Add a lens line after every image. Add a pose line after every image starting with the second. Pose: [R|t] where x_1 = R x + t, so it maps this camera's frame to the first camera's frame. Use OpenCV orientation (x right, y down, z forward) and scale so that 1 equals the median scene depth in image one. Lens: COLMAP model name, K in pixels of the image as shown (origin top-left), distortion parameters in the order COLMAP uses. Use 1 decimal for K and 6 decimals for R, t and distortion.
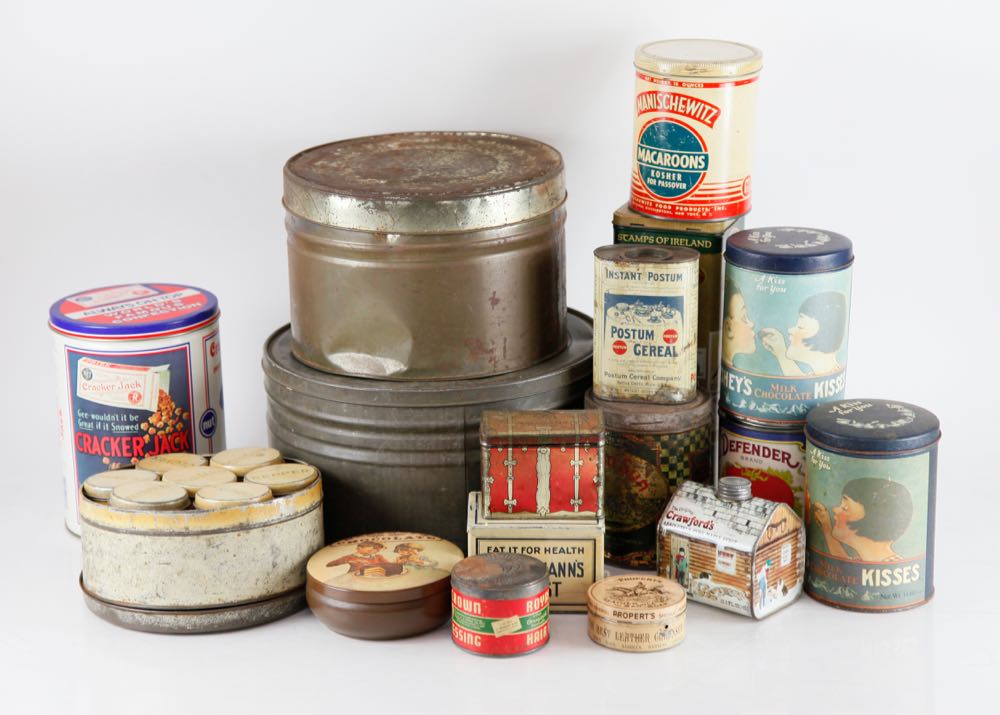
lens RADIAL K [[2527.5, 0, 495.1], [0, 2527.5, 357.8], [0, 0, 1]] dist [0.278022, 0.000000]
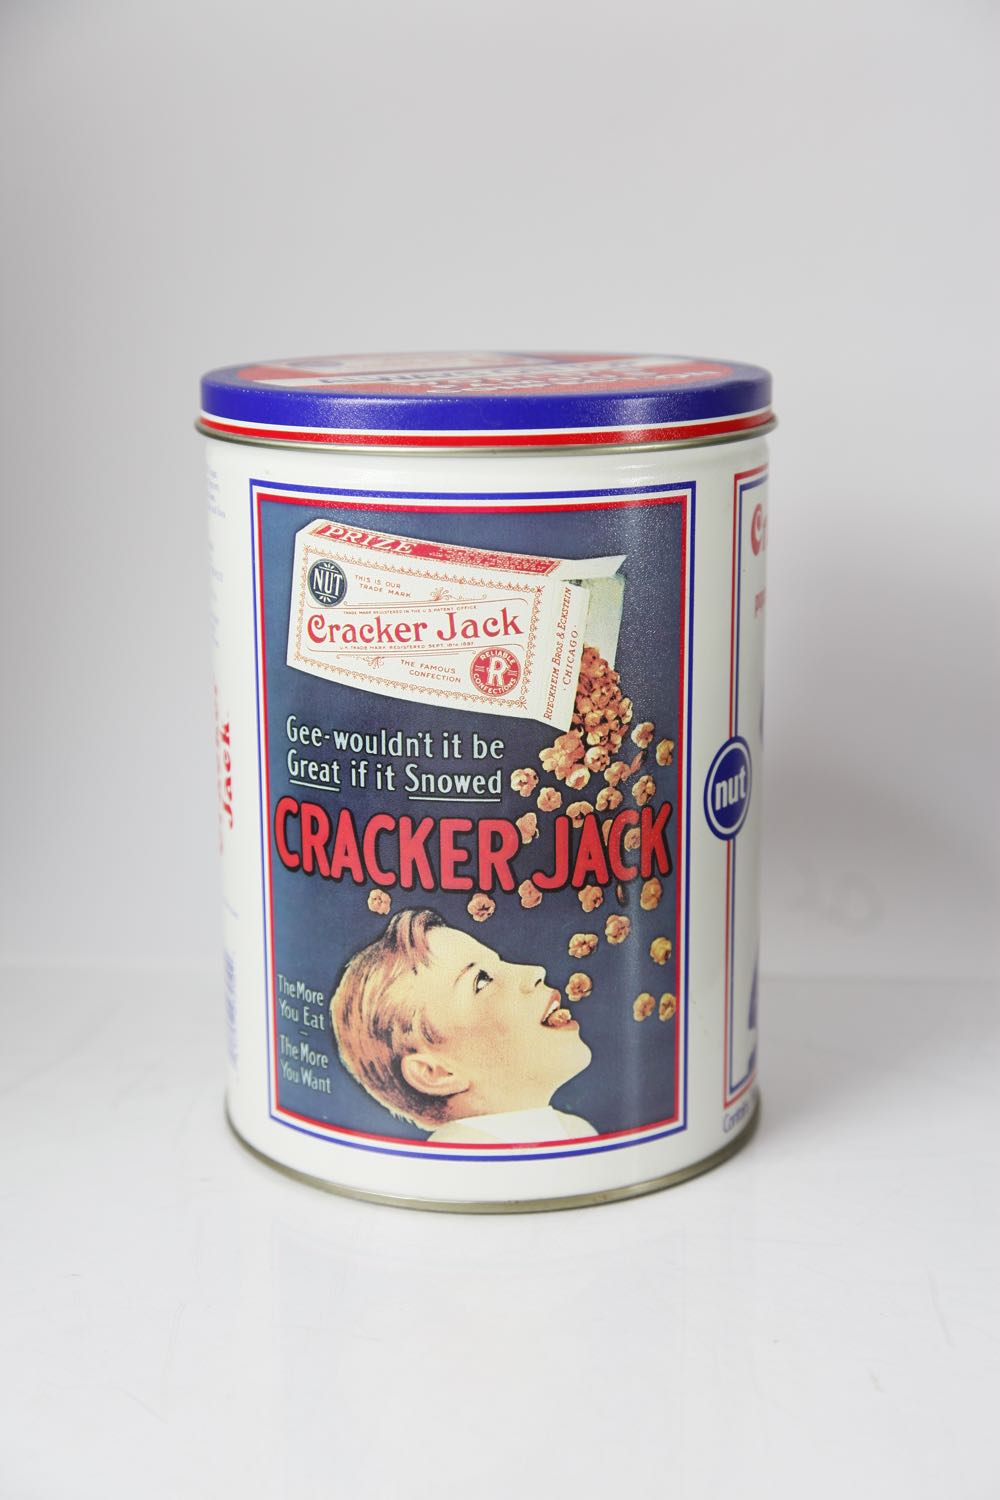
lens RADIAL K [[2569.4, 0, 499.4], [0, 2569.4, 748.6], [0, 0, 1]] dist [0.050238, 0.000000]
pose [[0.997708, 0.032799, -0.059193, -0.124033], [-0.035573, 0.998288, -0.046430, 0.036340], [0.057569, 0.048429, 0.997166, 0.721582]]
